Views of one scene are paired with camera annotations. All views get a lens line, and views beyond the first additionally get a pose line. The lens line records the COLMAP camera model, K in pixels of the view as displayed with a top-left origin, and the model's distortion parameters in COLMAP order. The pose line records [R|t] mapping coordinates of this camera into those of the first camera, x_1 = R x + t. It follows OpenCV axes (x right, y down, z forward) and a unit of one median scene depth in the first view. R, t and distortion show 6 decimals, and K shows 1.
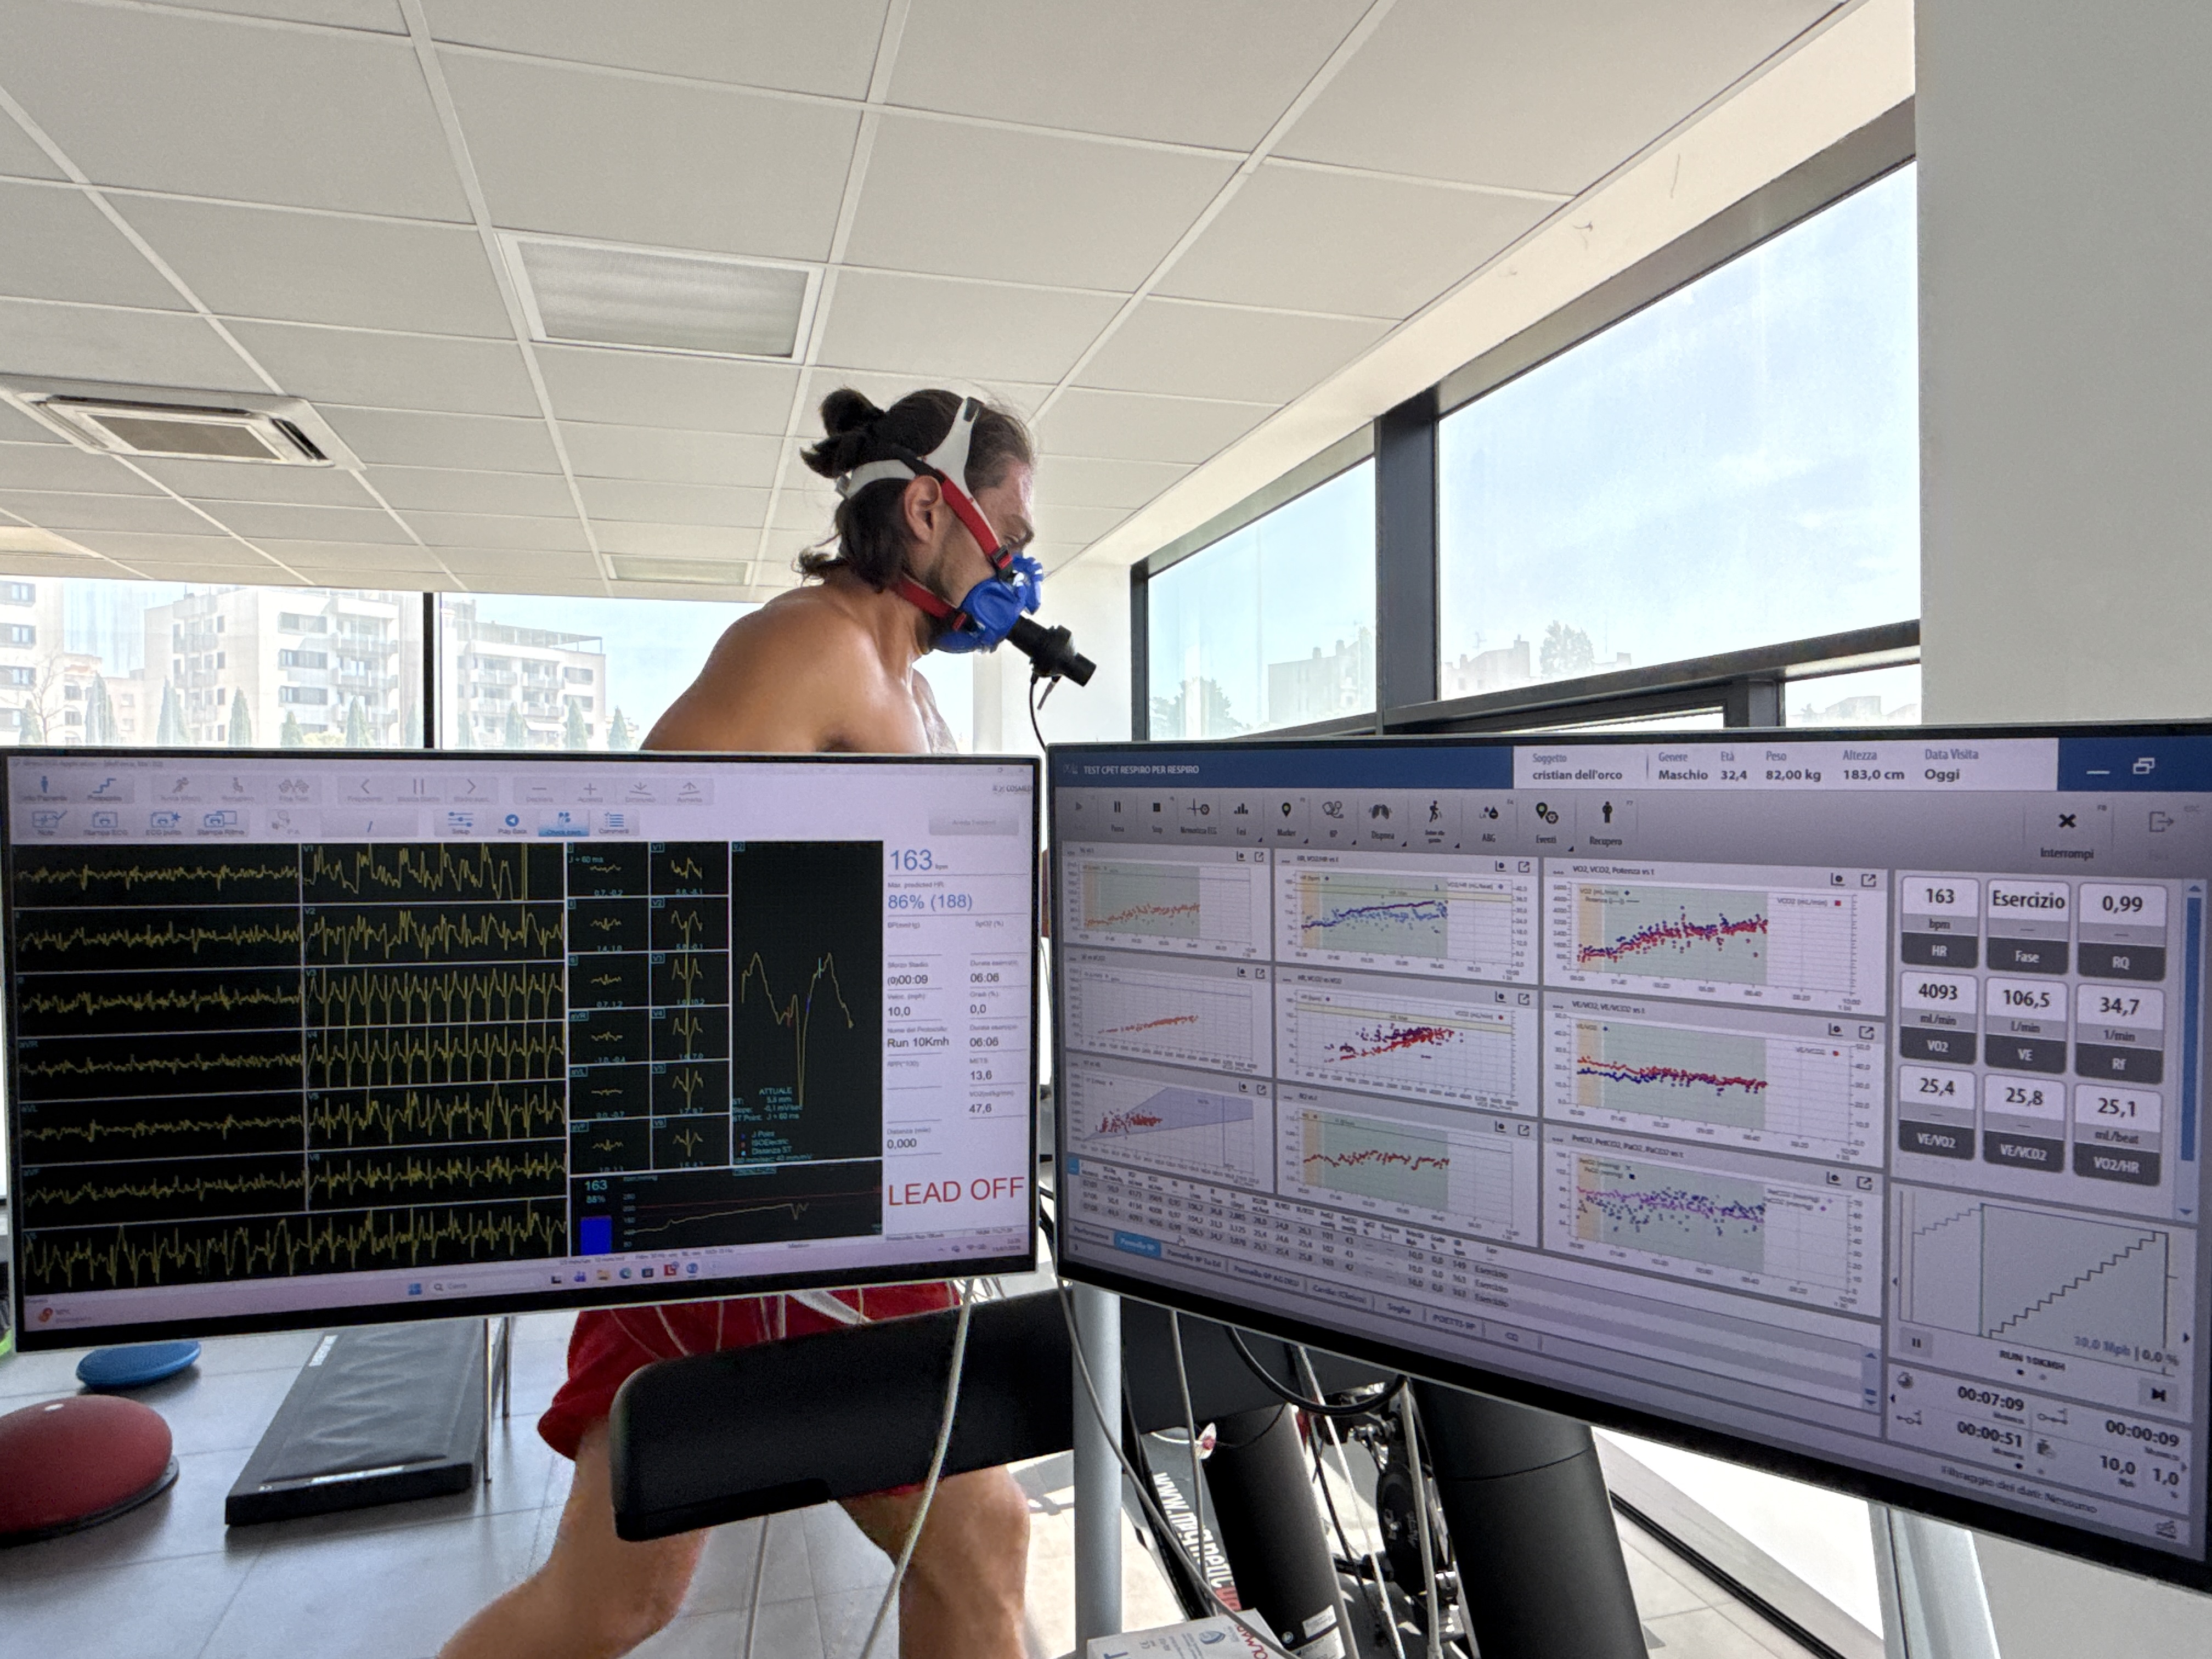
lens RADIAL K [[1408.4, 0, 1101.5], [0, 1408.4, 821.7], [0, 0, 1]] dist [-0.000218, 0.012154]
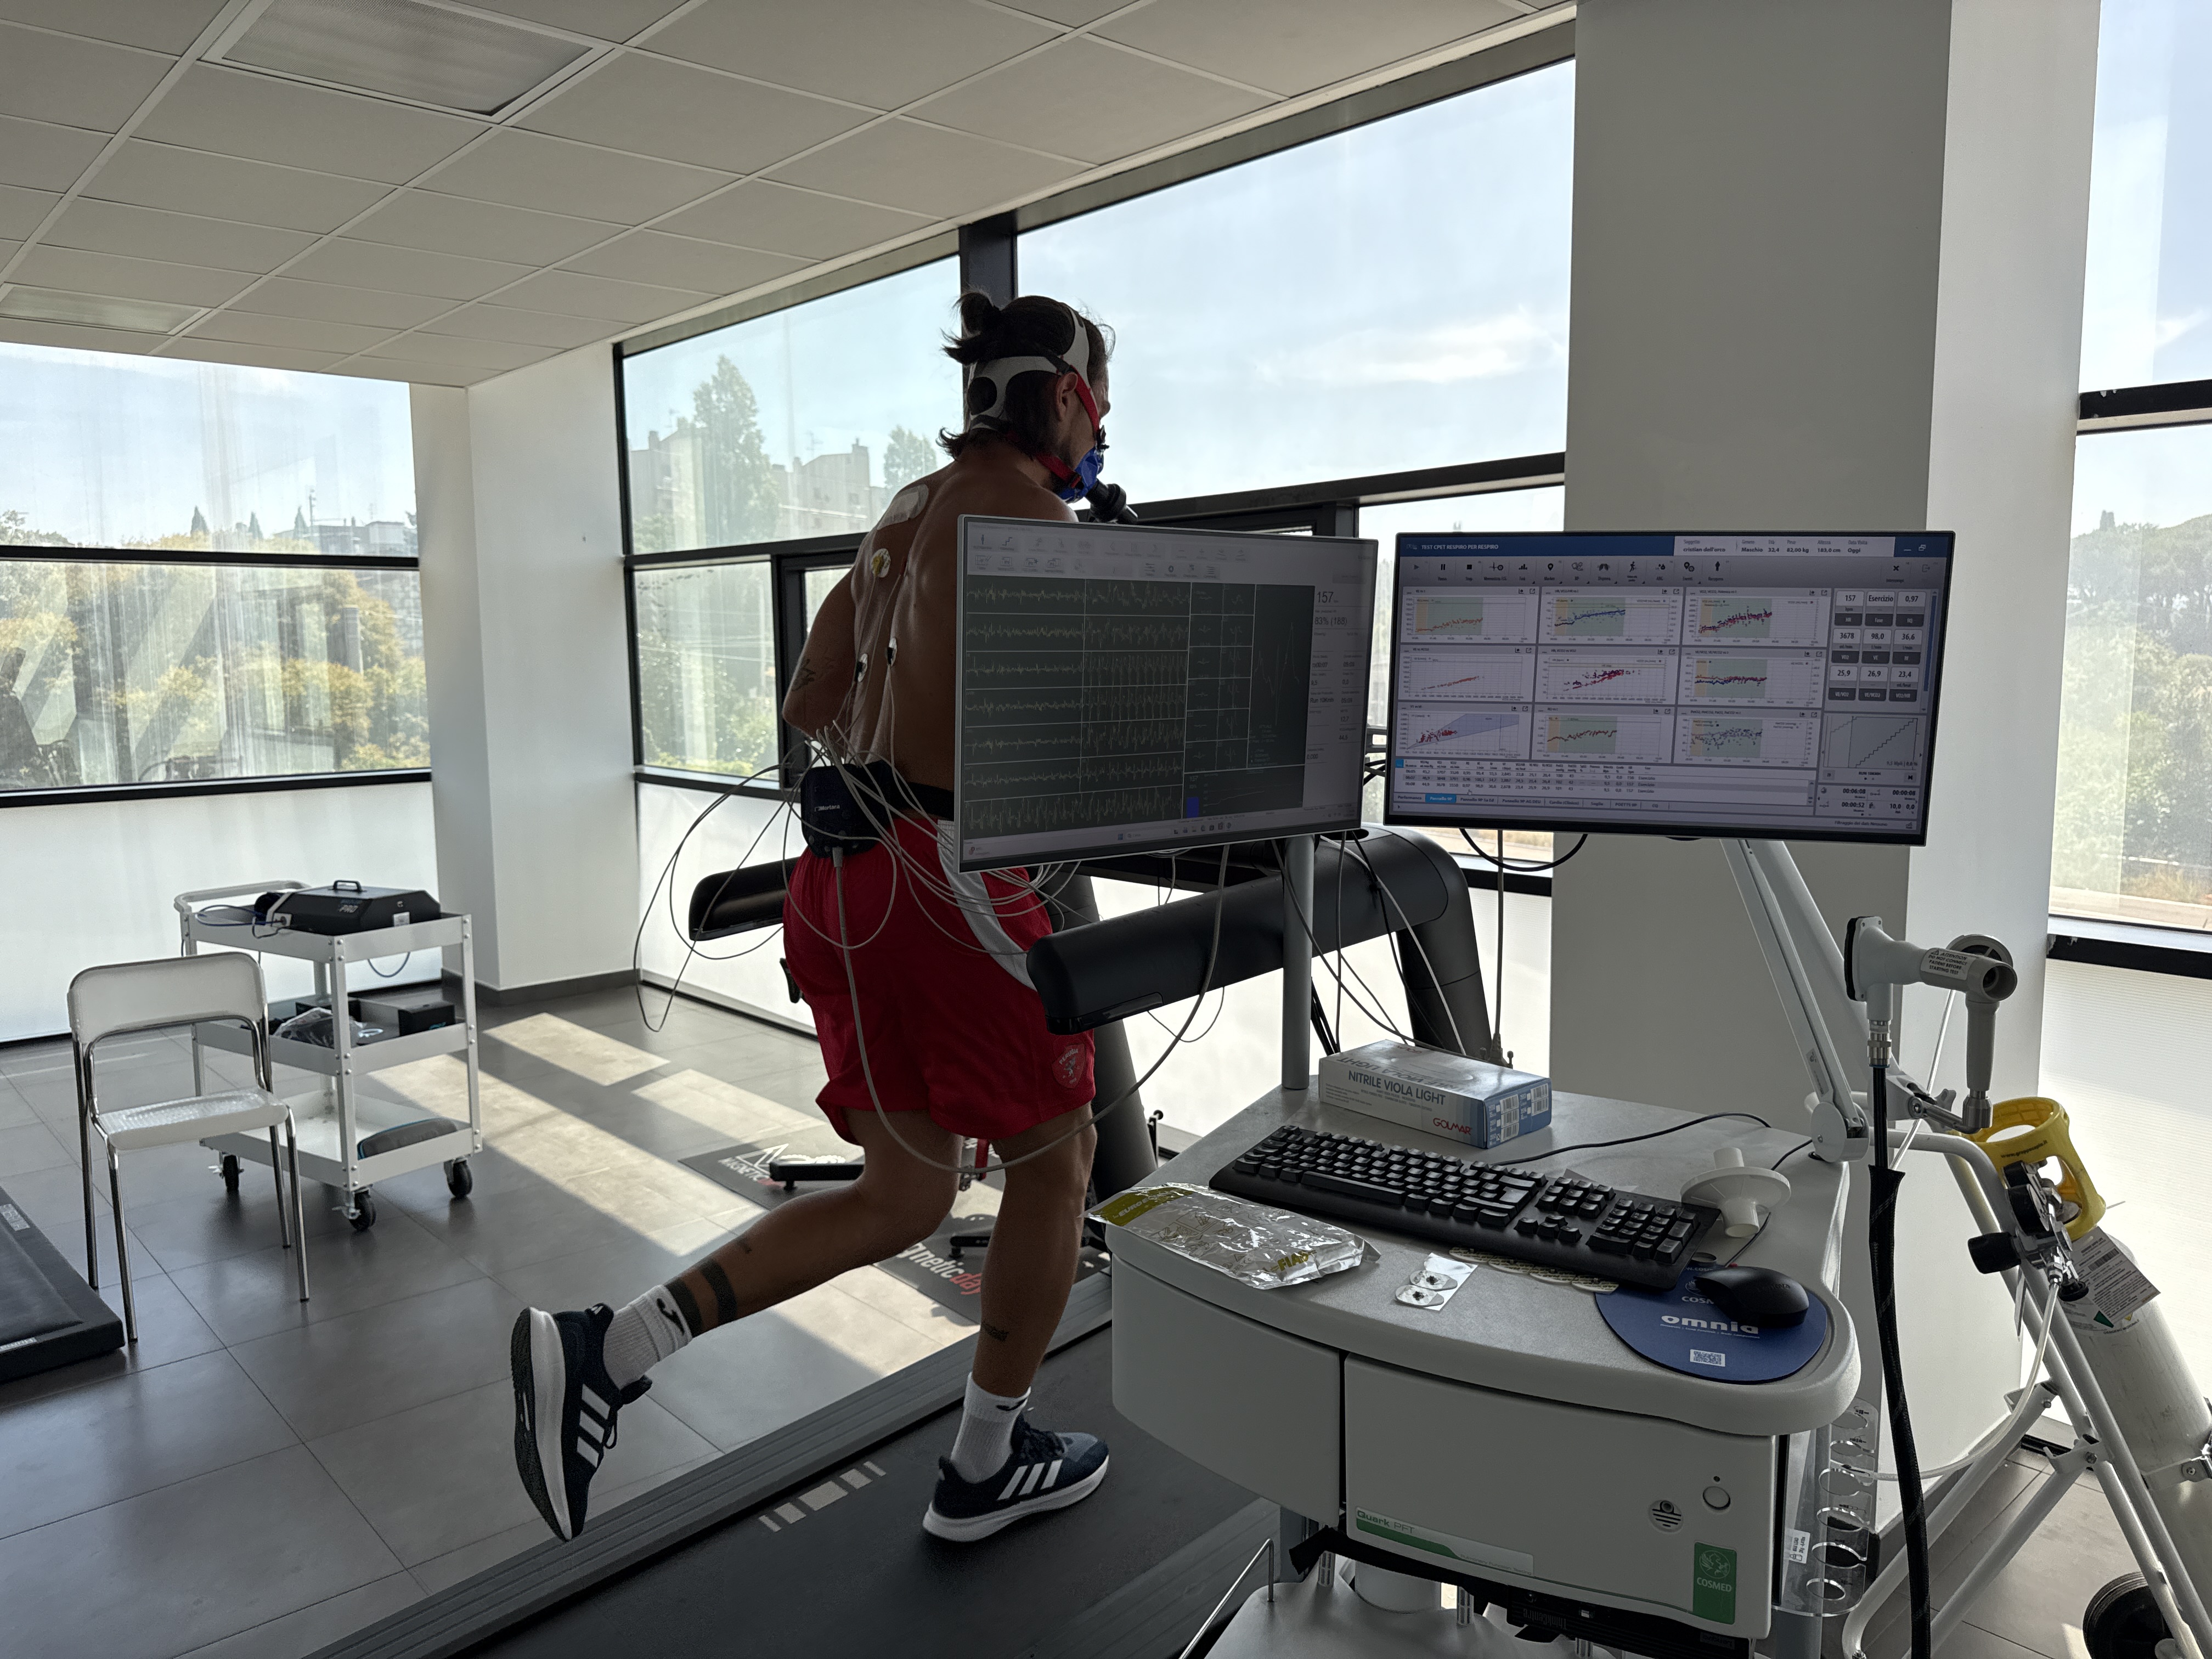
lens RADIAL K [[1569.2, 0, 1100.1], [0, 1569.2, 829.4], [0, 0, 1]] dist [0.061339, -0.006727]
pose [[0.902818, -0.051440, 0.426936, -1.513721], [0.002052, 0.993324, 0.115343, 0.107565], [-0.430019, -0.103258, 0.896895, -0.839984]]
